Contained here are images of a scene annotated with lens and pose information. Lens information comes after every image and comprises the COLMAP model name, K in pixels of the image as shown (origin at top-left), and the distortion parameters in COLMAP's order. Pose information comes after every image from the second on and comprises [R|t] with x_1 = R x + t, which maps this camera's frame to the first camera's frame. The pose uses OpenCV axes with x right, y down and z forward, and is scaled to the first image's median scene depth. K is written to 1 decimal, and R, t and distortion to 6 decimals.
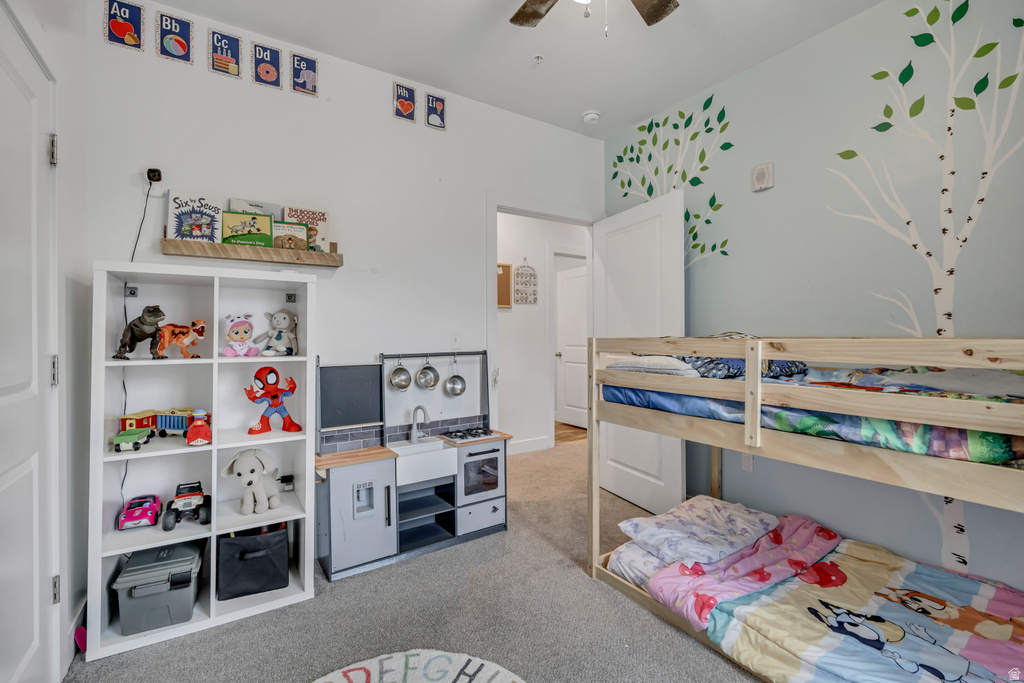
lens RADIAL K [[455.8, 0, 511.2], [0, 455.8, 340.9], [0, 0, 1]] dist [-0.012764, -0.001364]
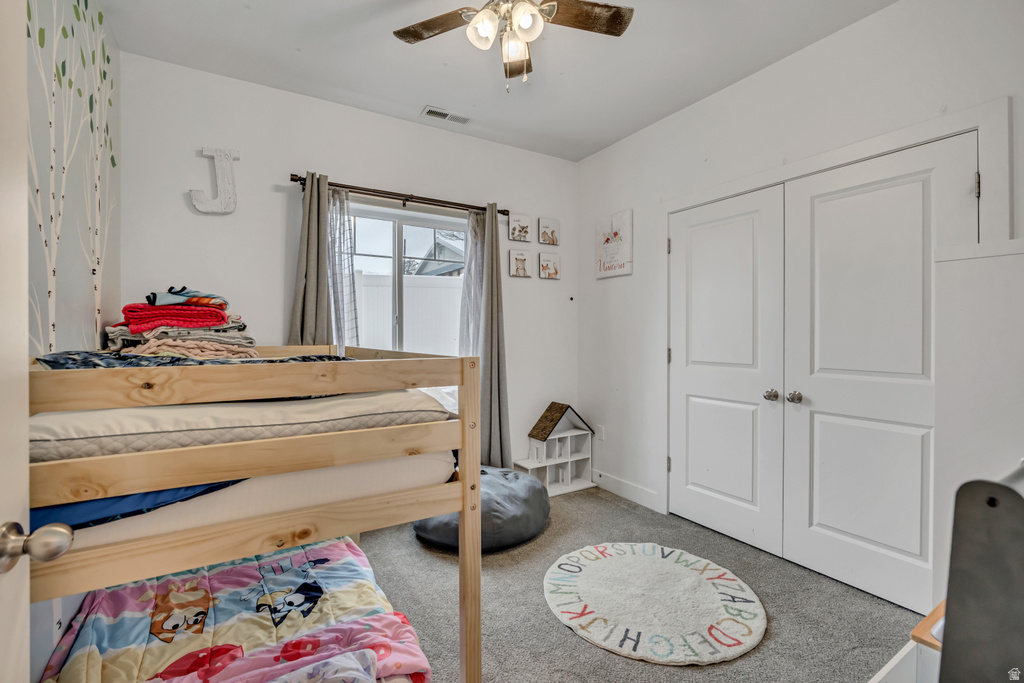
lens RADIAL K [[455.8, 0, 514.3], [0, 455.8, 340.4], [0, 0, 1]] dist [-0.012764, -0.001364]
pose [[-0.999570, 0.010415, 0.027414, 0.156044], [0.010445, 0.999945, 0.000967, -0.030921], [-0.027403, 0.001253, -0.999624, 2.094255]]
